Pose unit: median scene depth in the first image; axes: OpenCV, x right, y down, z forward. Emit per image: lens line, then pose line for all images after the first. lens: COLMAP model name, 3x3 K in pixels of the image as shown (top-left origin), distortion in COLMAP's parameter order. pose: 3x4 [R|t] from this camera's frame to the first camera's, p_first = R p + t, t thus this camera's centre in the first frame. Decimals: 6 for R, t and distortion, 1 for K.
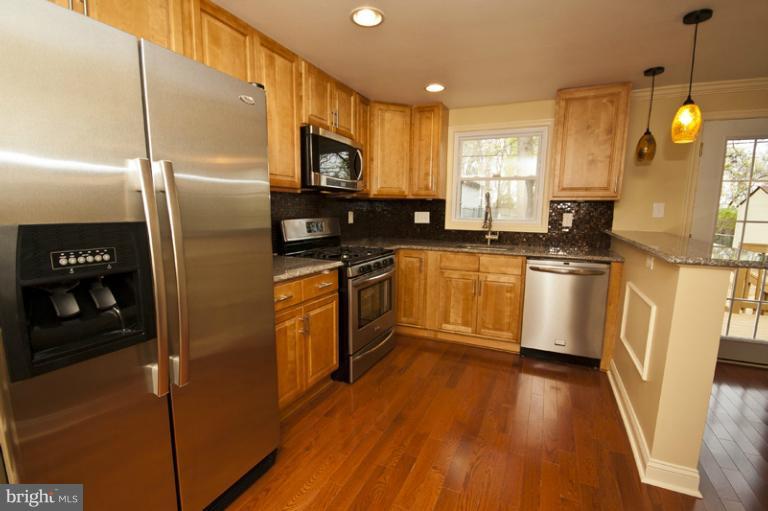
lens RADIAL K [[353.6, 0, 389.8], [0, 353.6, 258.9], [0, 0, 1]] dist [-0.003648, -0.004581]
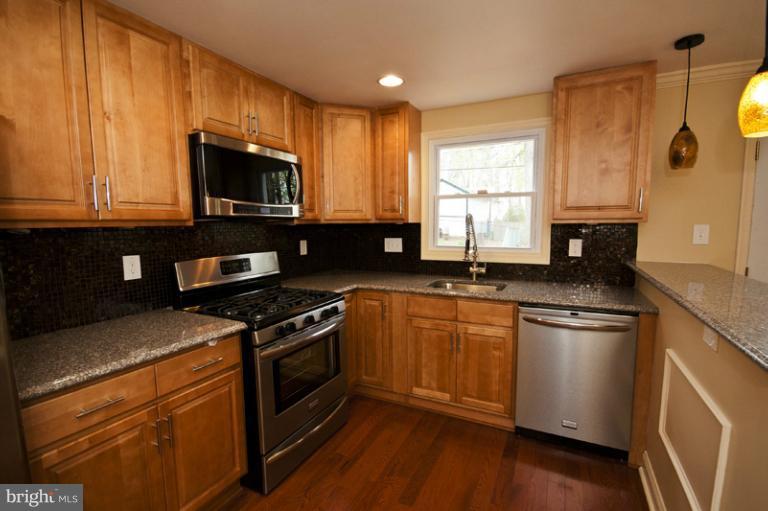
lens RADIAL K [[353.6, 0, 389.2], [0, 353.6, 259.2], [0, 0, 1]] dist [-0.003648, -0.004581]
pose [[0.999154, -0.018620, -0.036669, 0.147171], [0.017219, 0.999123, -0.038161, -0.071805], [0.037348, 0.037498, 0.998599, 0.256190]]
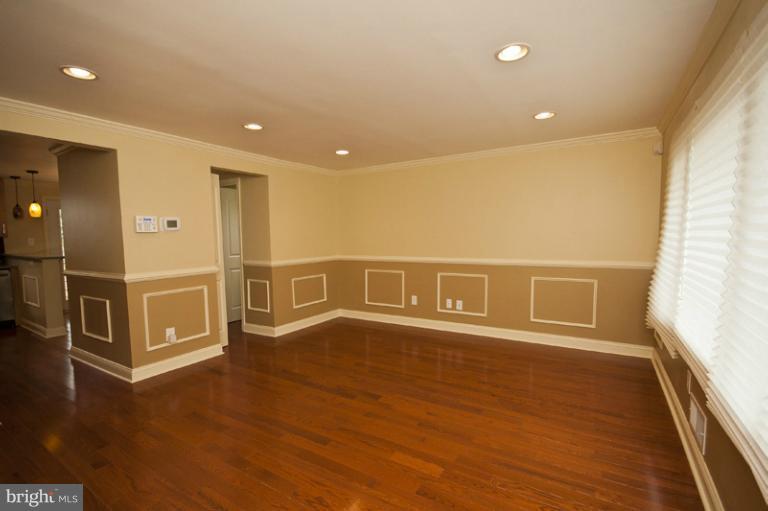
lens RADIAL K [[353.6, 0, 388.8], [0, 353.6, 262.4], [0, 0, 1]] dist [-0.003648, -0.004581]
pose [[0.129691, -0.088638, 0.987585, -0.963761], [0.157399, 0.985208, 0.067755, 0.166712], [-0.978982, 0.146657, 0.141724, -1.273553]]
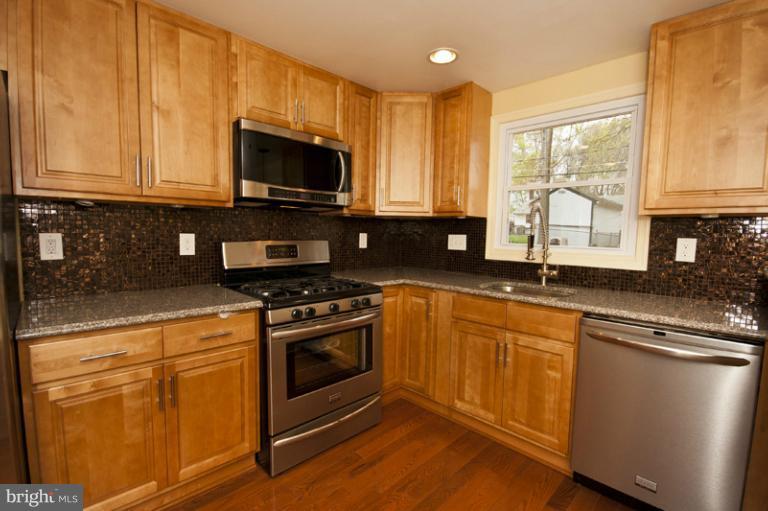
lens RADIAL K [[353.6, 0, 388.7], [0, 353.6, 259.1], [0, 0, 1]] dist [-0.003648, -0.004581]
pose [[0.936230, 0.031215, -0.350000, 0.289183], [-0.055031, 0.996781, -0.058307, -0.040922], [0.347053, 0.073850, 0.934933, 0.348232]]
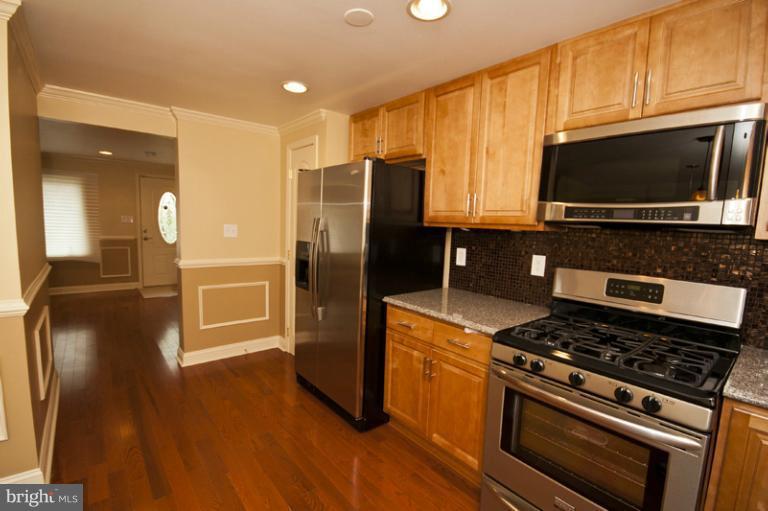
lens RADIAL K [[353.6, 0, 382.0], [0, 353.6, 258.0], [0, 0, 1]] dist [-0.003648, -0.004581]
pose [[-0.433811, 0.063679, -0.898751, 0.464654], [-0.166096, 0.974752, 0.149235, -0.159248], [0.885562, 0.214019, -0.412281, 0.871607]]
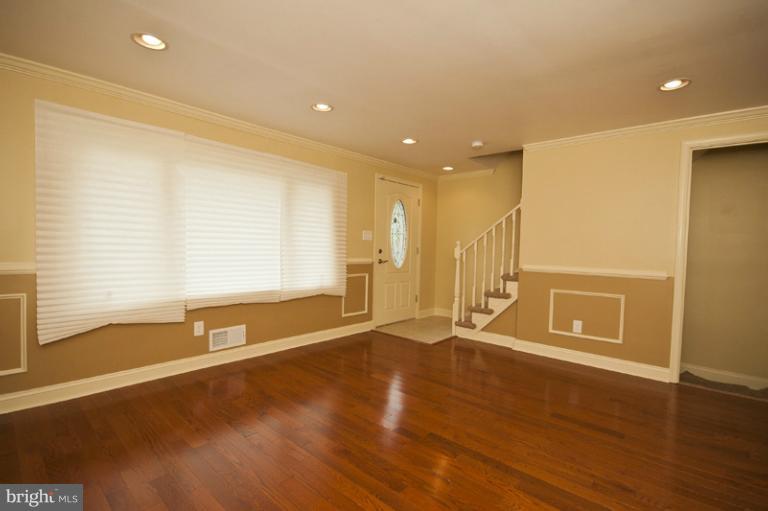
lens RADIAL K [[353.6, 0, 390.3], [0, 353.6, 261.0], [0, 0, 1]] dist [-0.003648, -0.004581]
pose [[-0.293466, 0.017150, -0.955816, 0.685952], [-0.165077, 0.983910, 0.068338, 0.185404], [0.941609, 0.177838, -0.285913, -0.917839]]
